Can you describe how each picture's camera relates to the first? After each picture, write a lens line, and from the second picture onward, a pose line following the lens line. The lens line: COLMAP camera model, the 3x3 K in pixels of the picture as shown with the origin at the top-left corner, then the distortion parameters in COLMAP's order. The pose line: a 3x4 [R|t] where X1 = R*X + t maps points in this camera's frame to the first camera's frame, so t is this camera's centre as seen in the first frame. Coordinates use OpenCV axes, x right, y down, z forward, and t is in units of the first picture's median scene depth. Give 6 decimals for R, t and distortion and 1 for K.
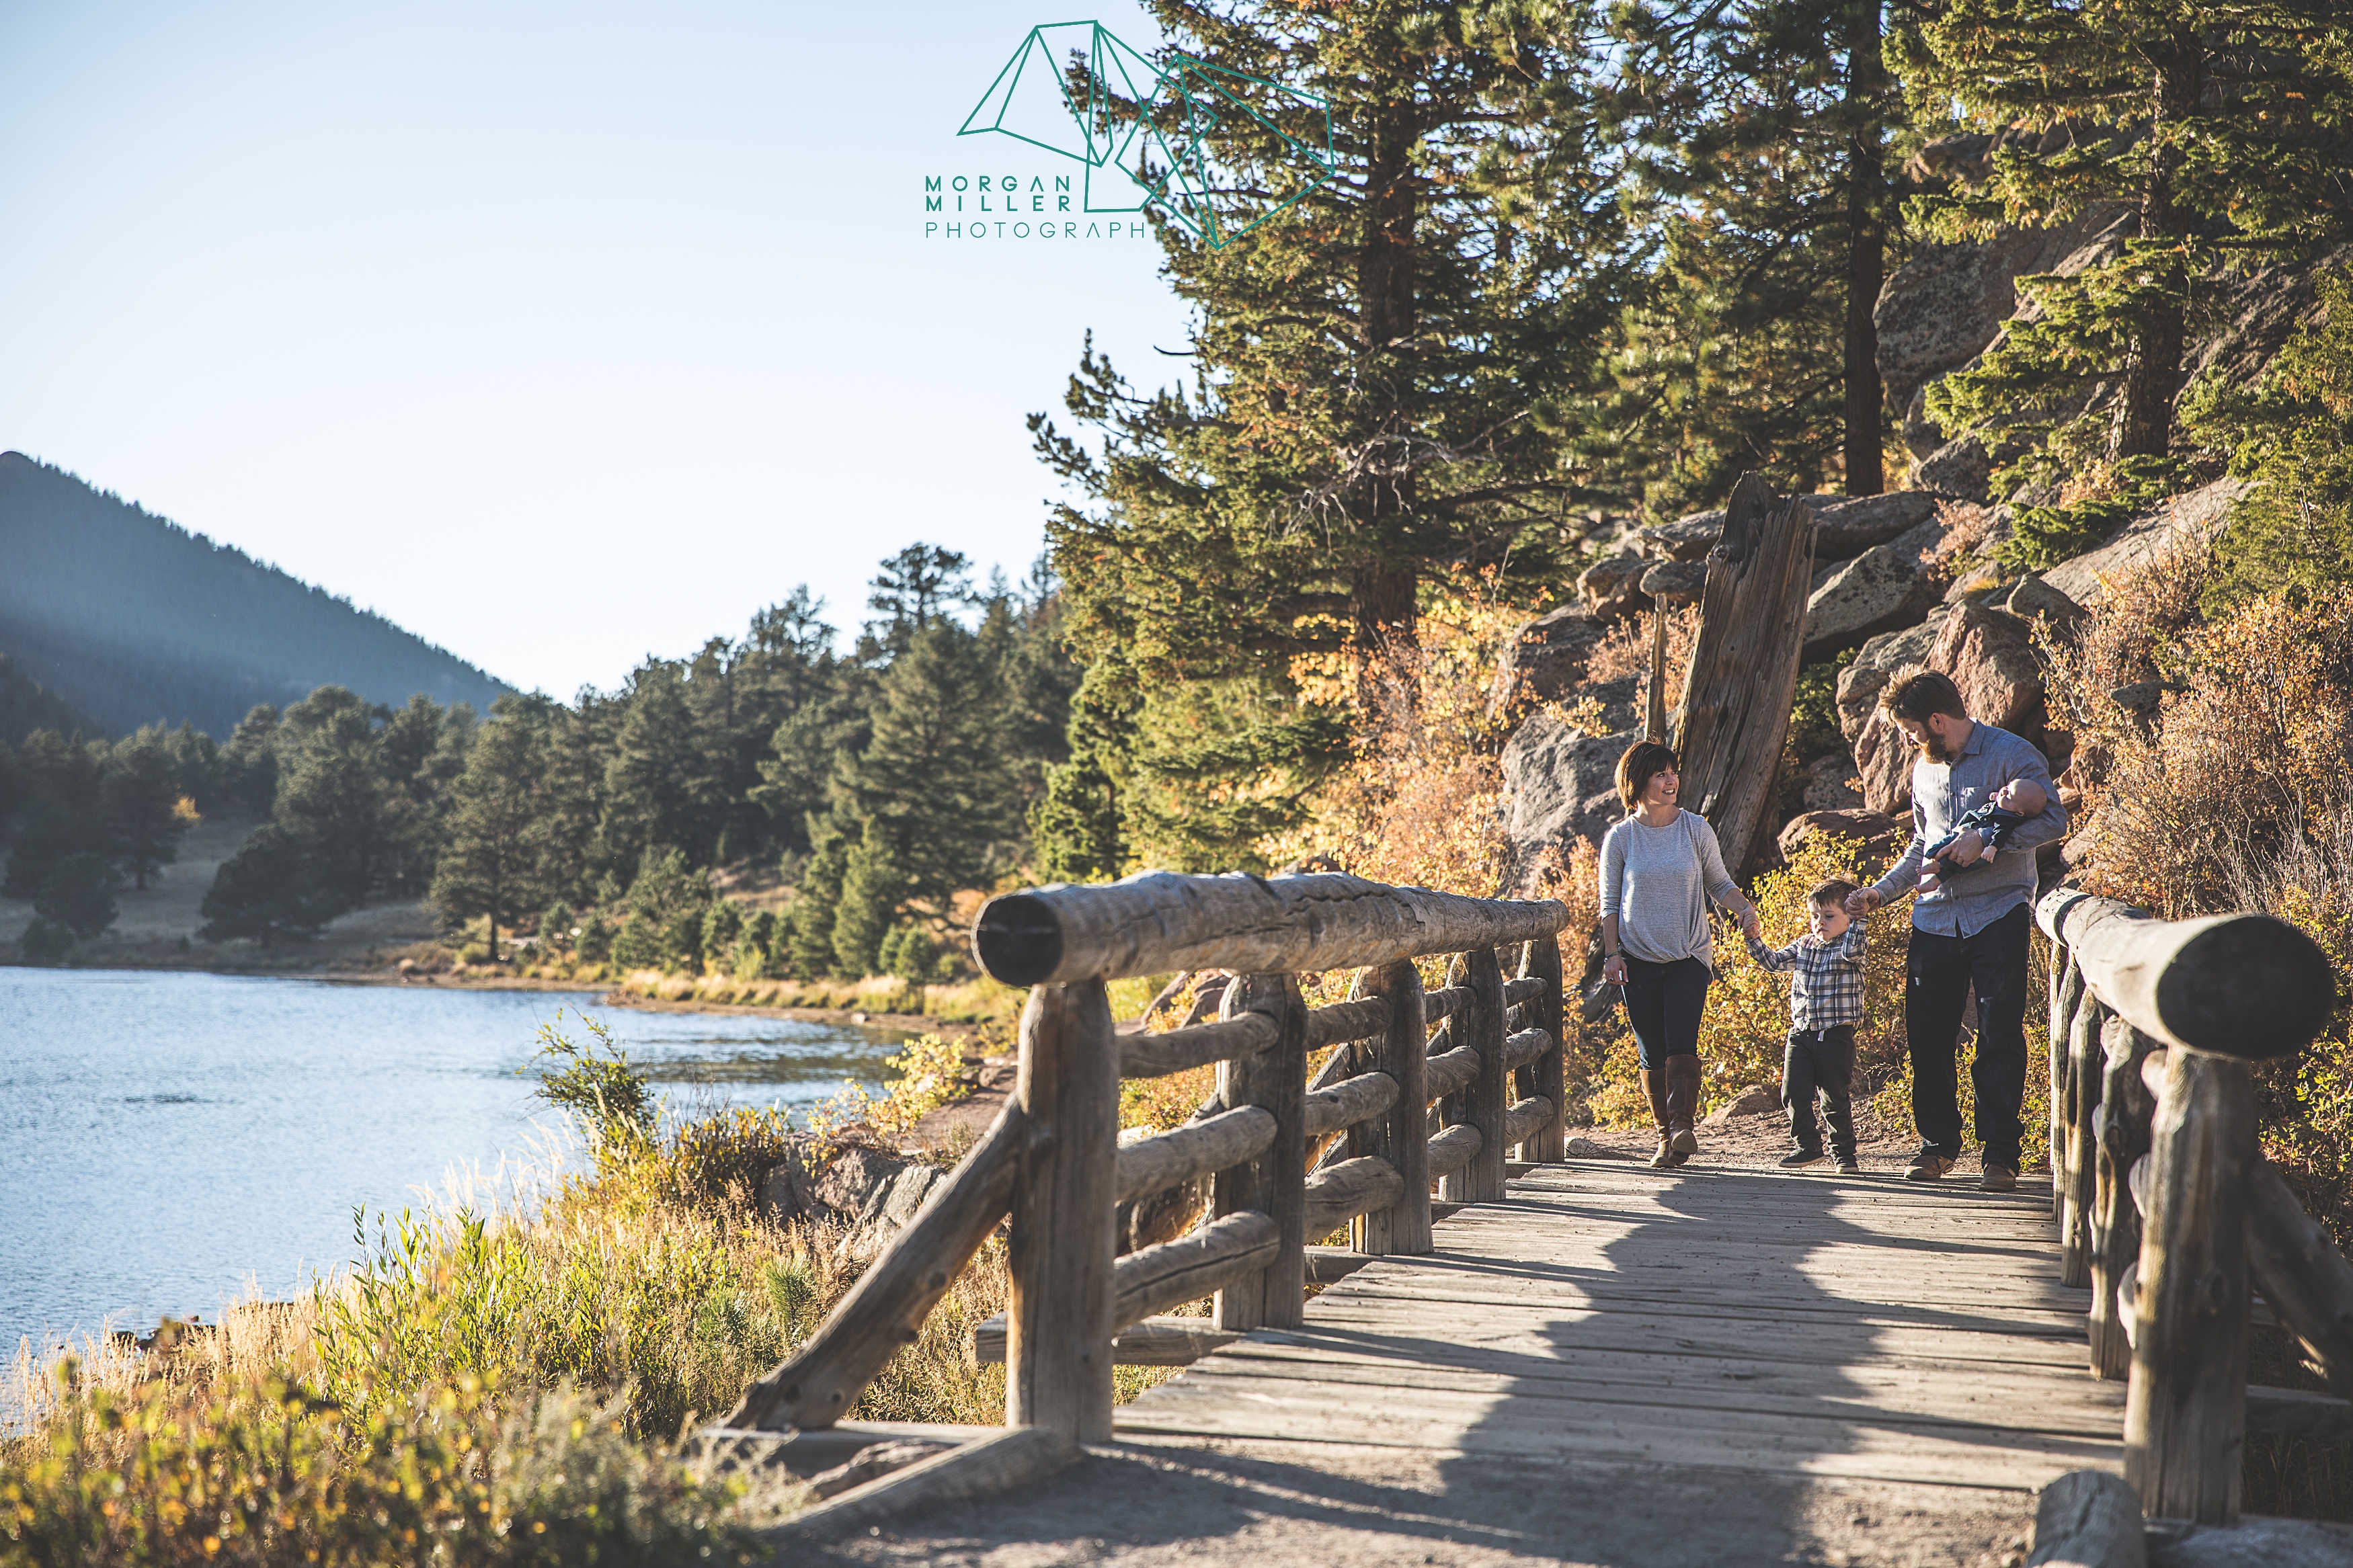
lens RADIAL K [[4532.4, 0, 1129.4], [0, 4532.4, 808.3], [0, 0, 1]] dist [0.218638, 0.000000]
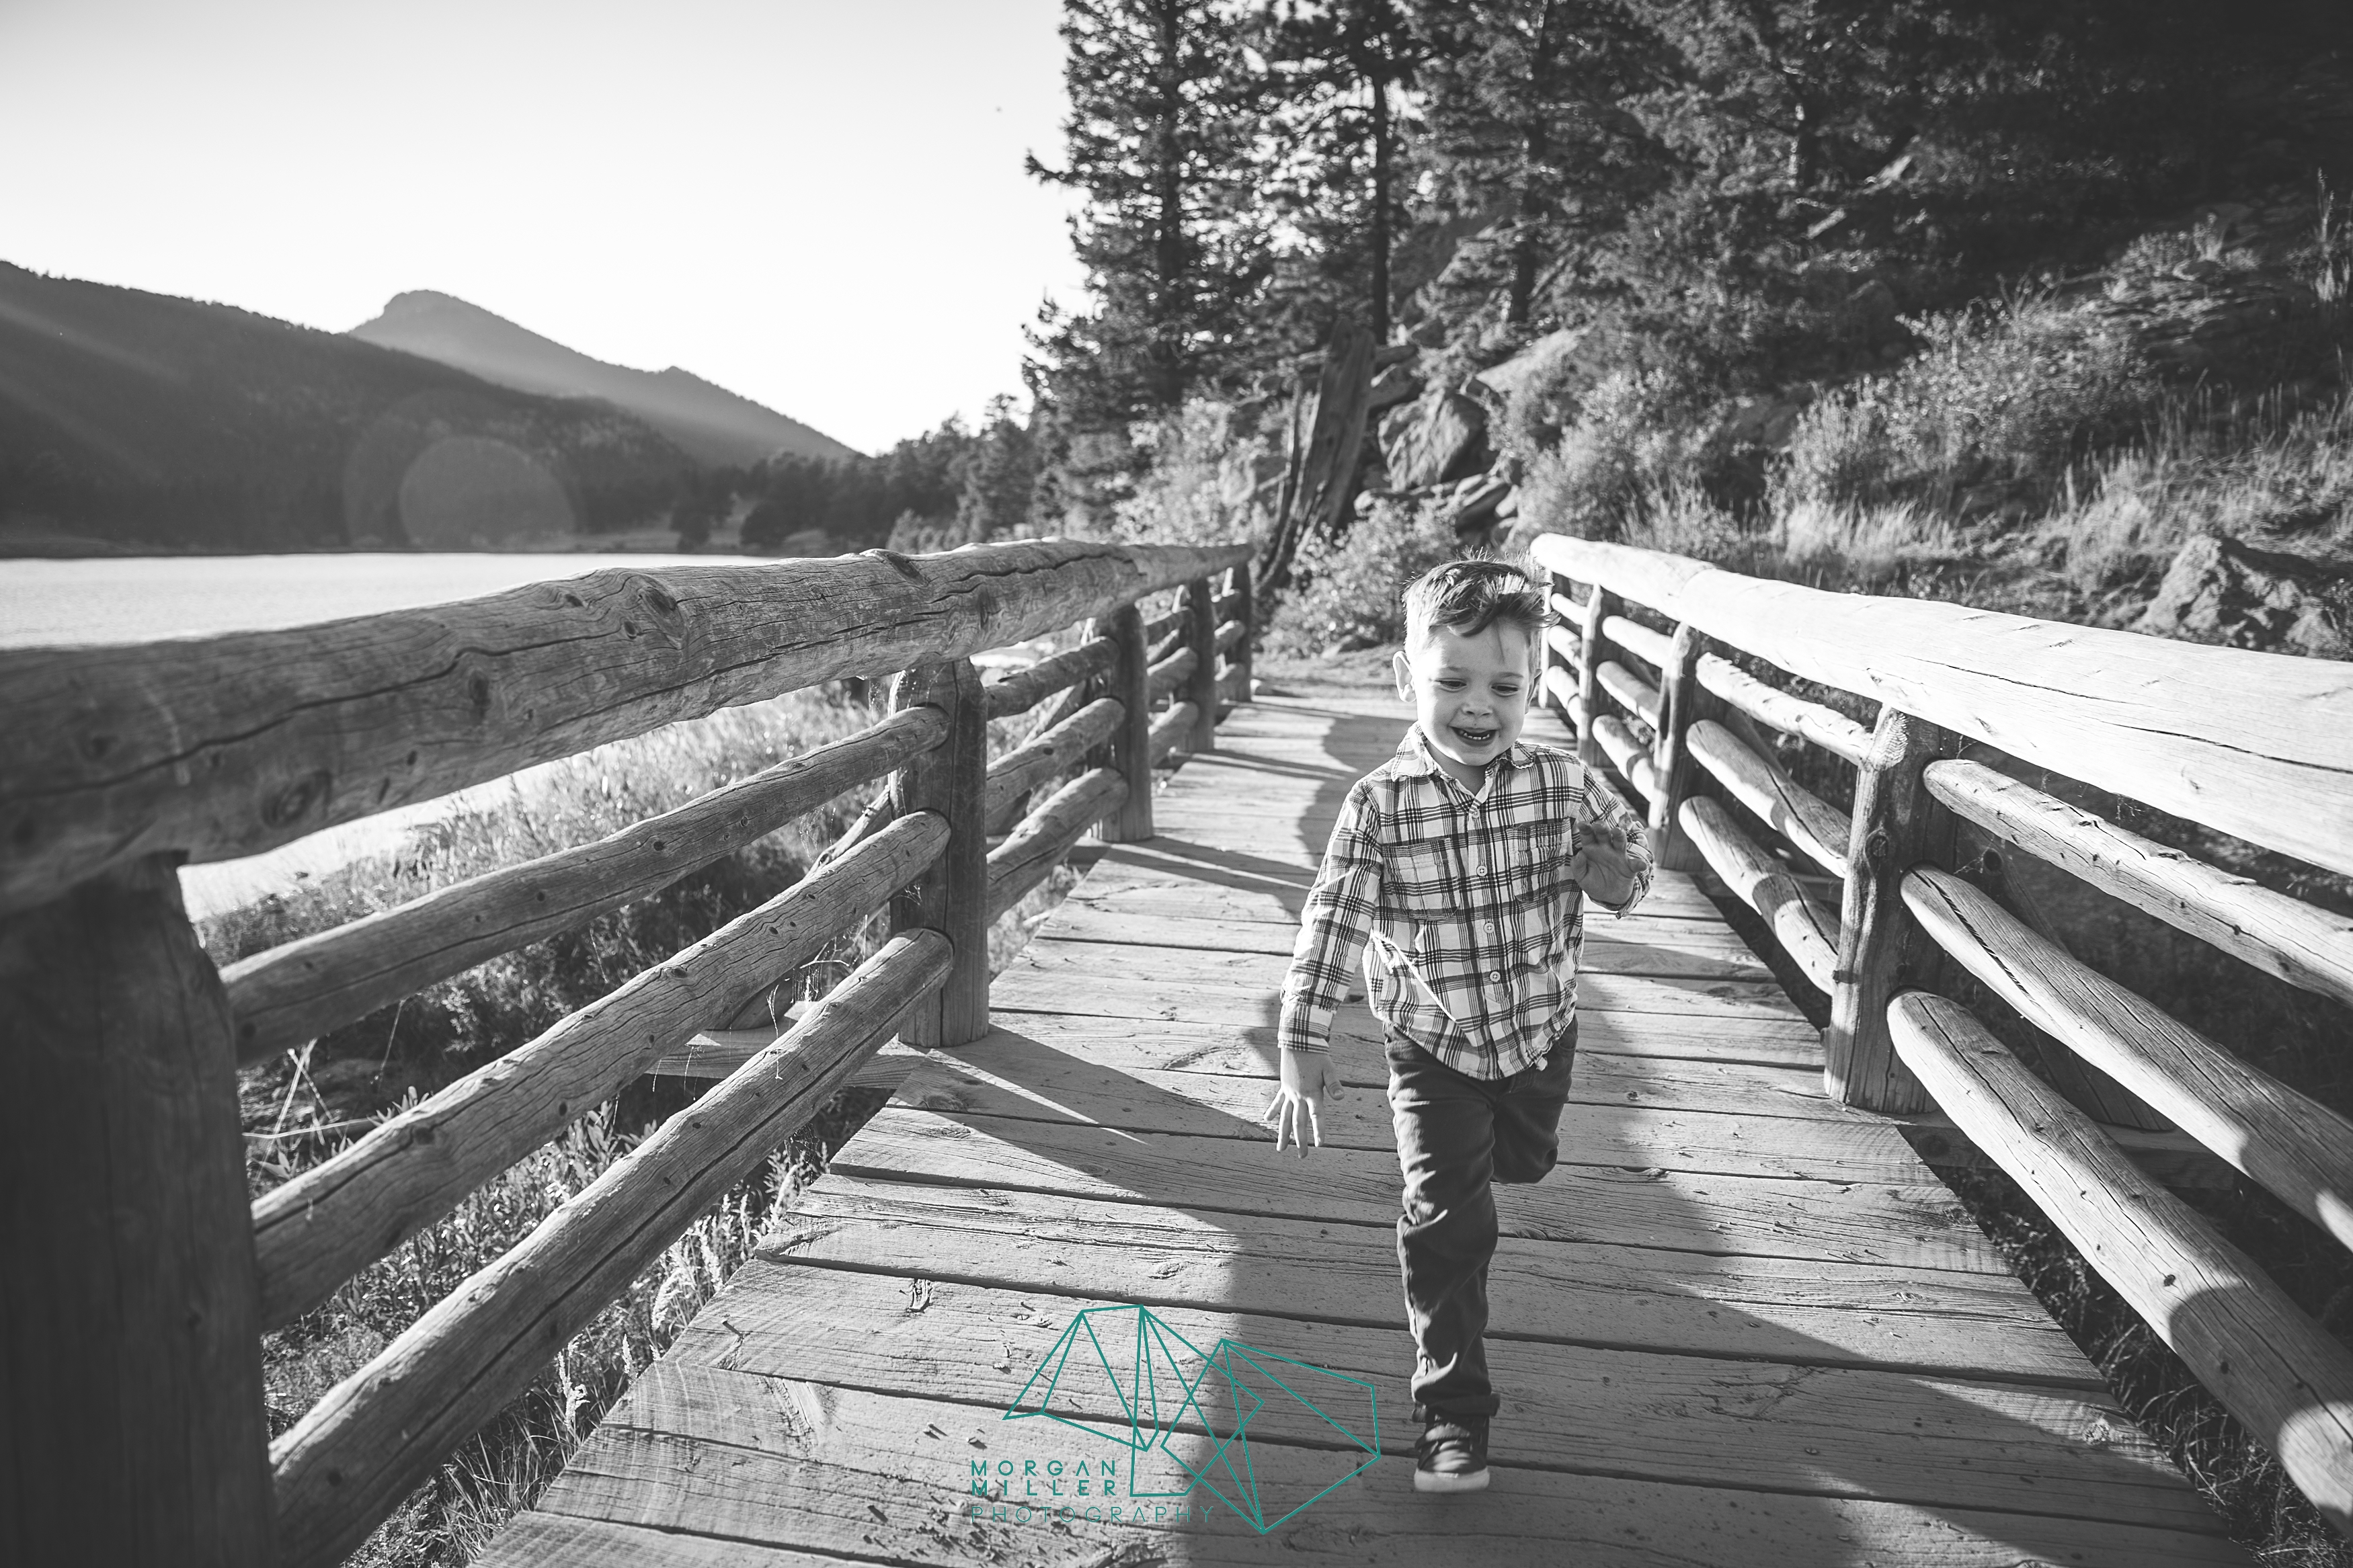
lens RADIAL K [[1601.0, 0, 1169.8], [0, 1601.0, 799.7], [0, 0, 1]] dist [-0.111277, 0.084803]
pose [[0.998769, -0.012716, 0.047951, 0.020071], [0.003444, 0.982030, 0.188693, 0.001591], [-0.049488, -0.188295, 0.980865, 0.230008]]
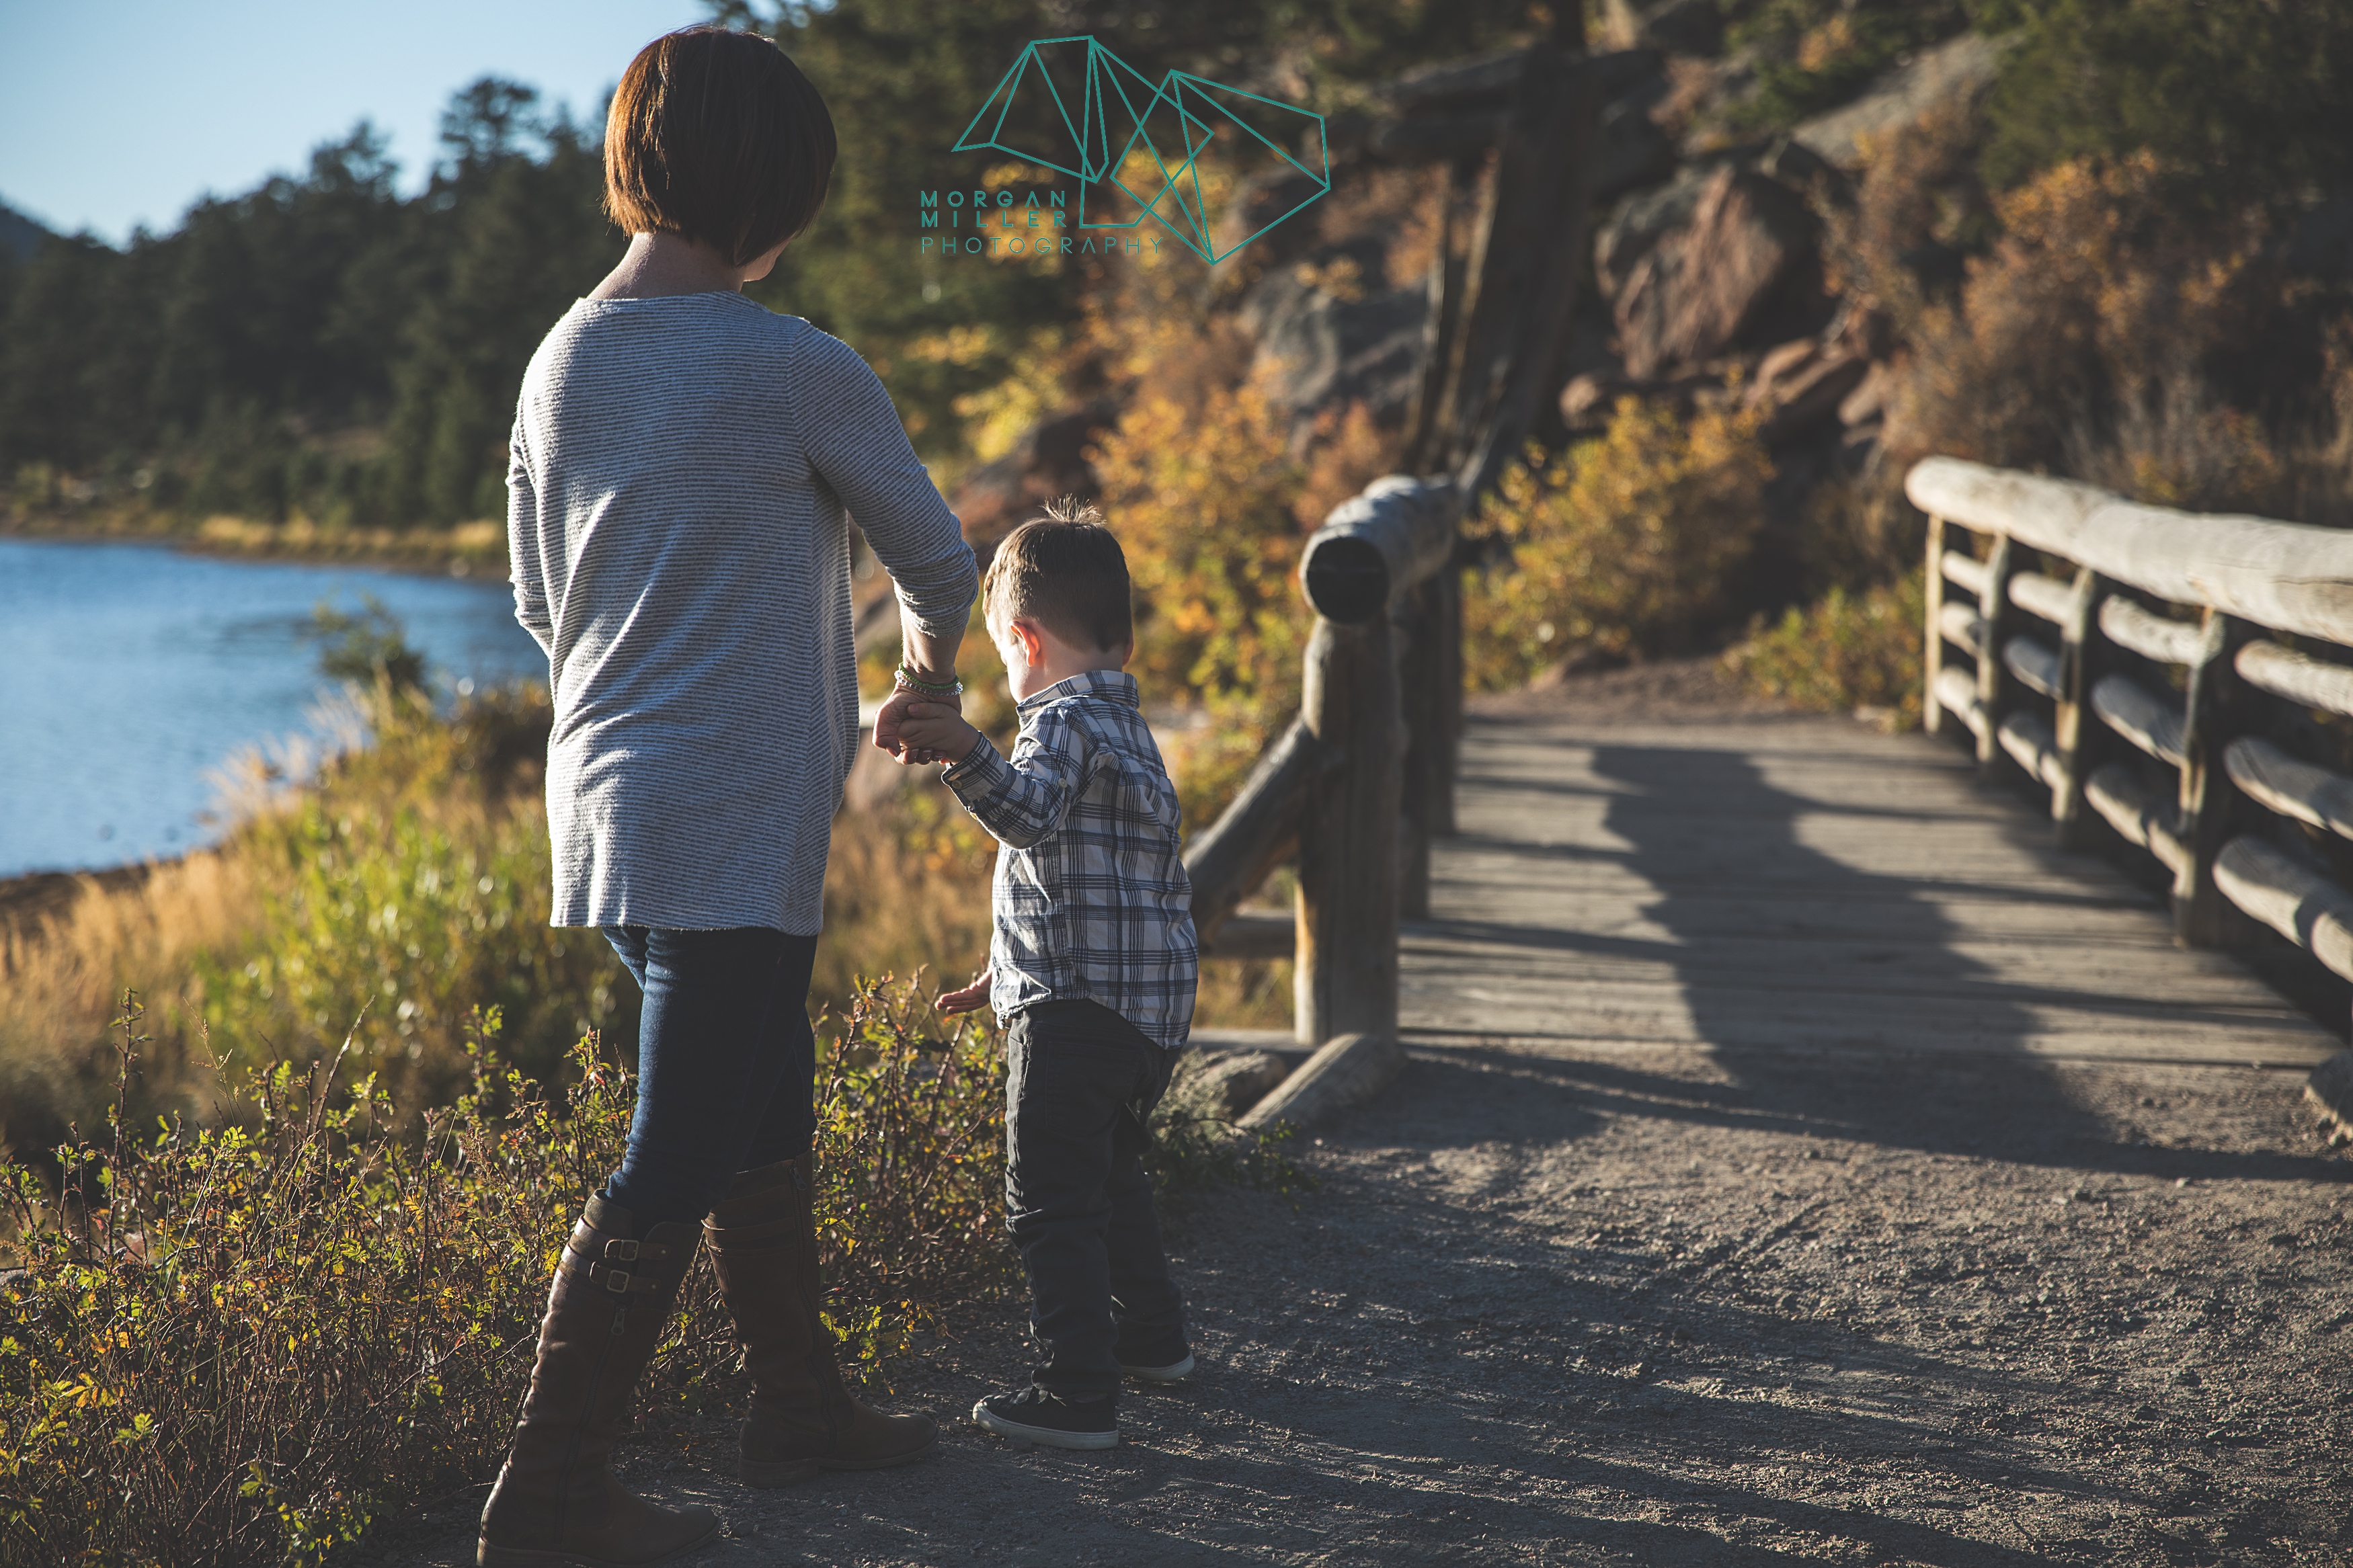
lens RADIAL K [[4532.4, 0, 1114.8], [0, 4532.4, 828.4], [0, 0, 1]] dist [0.218638, 0.000000]
pose [[0.995275, -0.019972, 0.095021, -0.045099], [0.009766, 0.994244, 0.106691, -0.006583], [-0.096605, -0.105259, 0.989741, -0.010512]]
